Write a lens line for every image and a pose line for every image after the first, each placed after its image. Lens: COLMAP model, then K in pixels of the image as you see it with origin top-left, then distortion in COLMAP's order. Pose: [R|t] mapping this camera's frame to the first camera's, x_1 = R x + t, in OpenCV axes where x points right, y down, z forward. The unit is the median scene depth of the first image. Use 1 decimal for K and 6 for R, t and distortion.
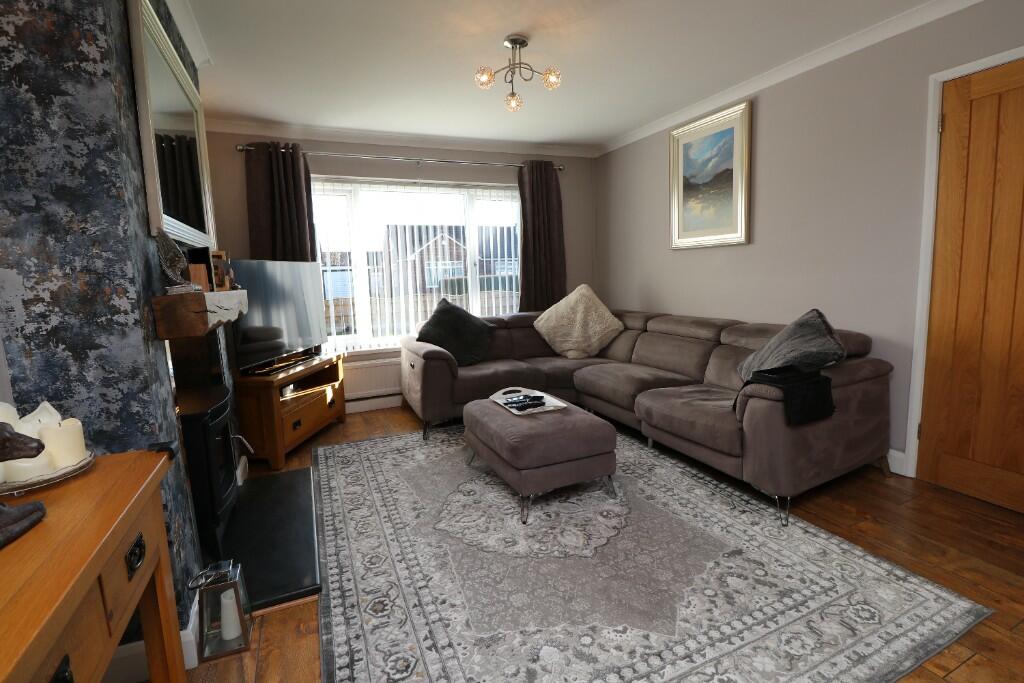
lens RADIAL K [[480.0, 0, 512.3], [0, 480.0, 331.8], [0, 0, 1]] dist [0.001152, -0.014258]
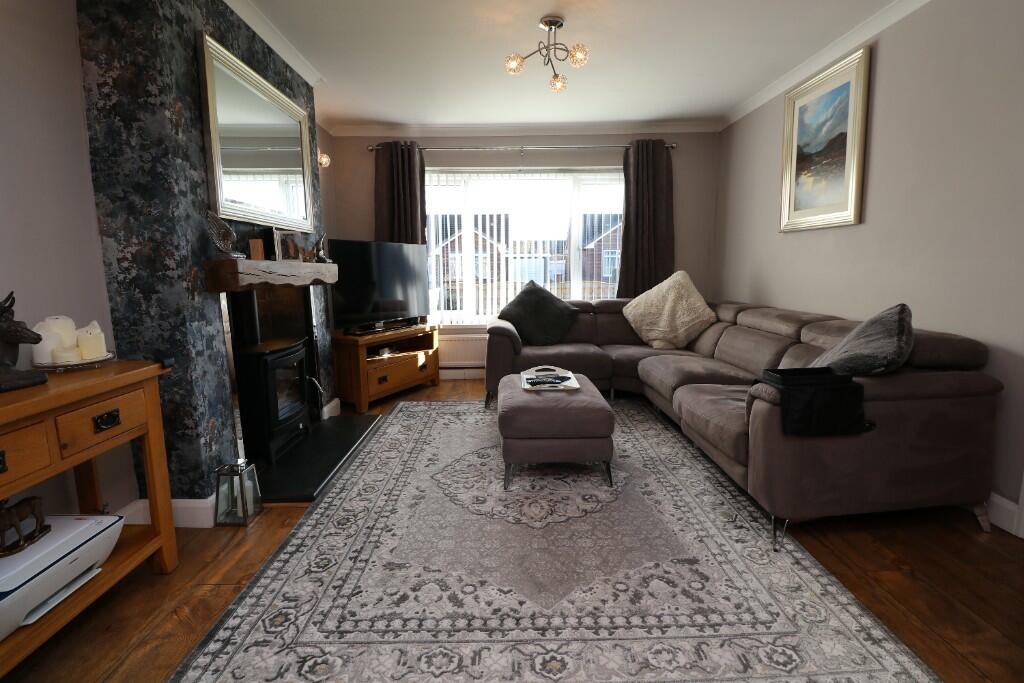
lens RADIAL K [[480.0, 0, 512.3], [0, 480.0, 331.8], [0, 0, 1]] dist [0.001152, -0.014258]
pose [[0.920206, 0.075235, -0.384136, 0.387168], [-0.067113, 0.997148, 0.034526, 0.015806], [0.385638, -0.005990, 0.922631, 0.030774]]
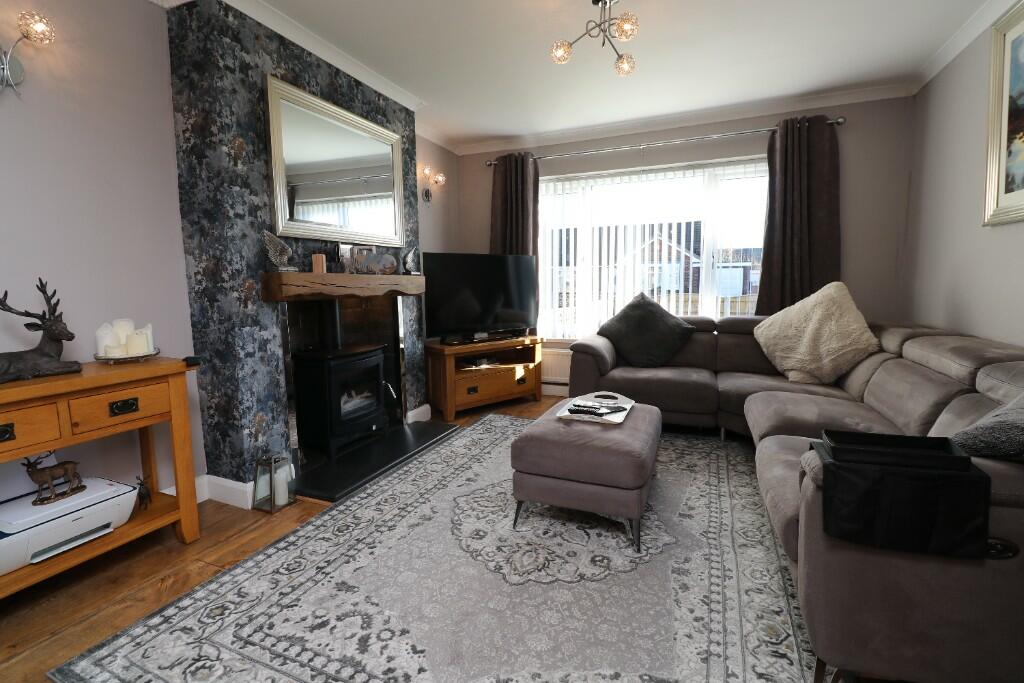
lens RADIAL K [[477.1, 0, 509.5], [0, 477.1, 330.8], [0, 0, 1]] dist [-0.001132, -0.012871]
pose [[0.682315, 0.098601, -0.724378, 0.605267], [-0.096915, 0.994317, 0.044057, -0.020890], [0.724606, 0.040143, 0.687994, 0.312796]]
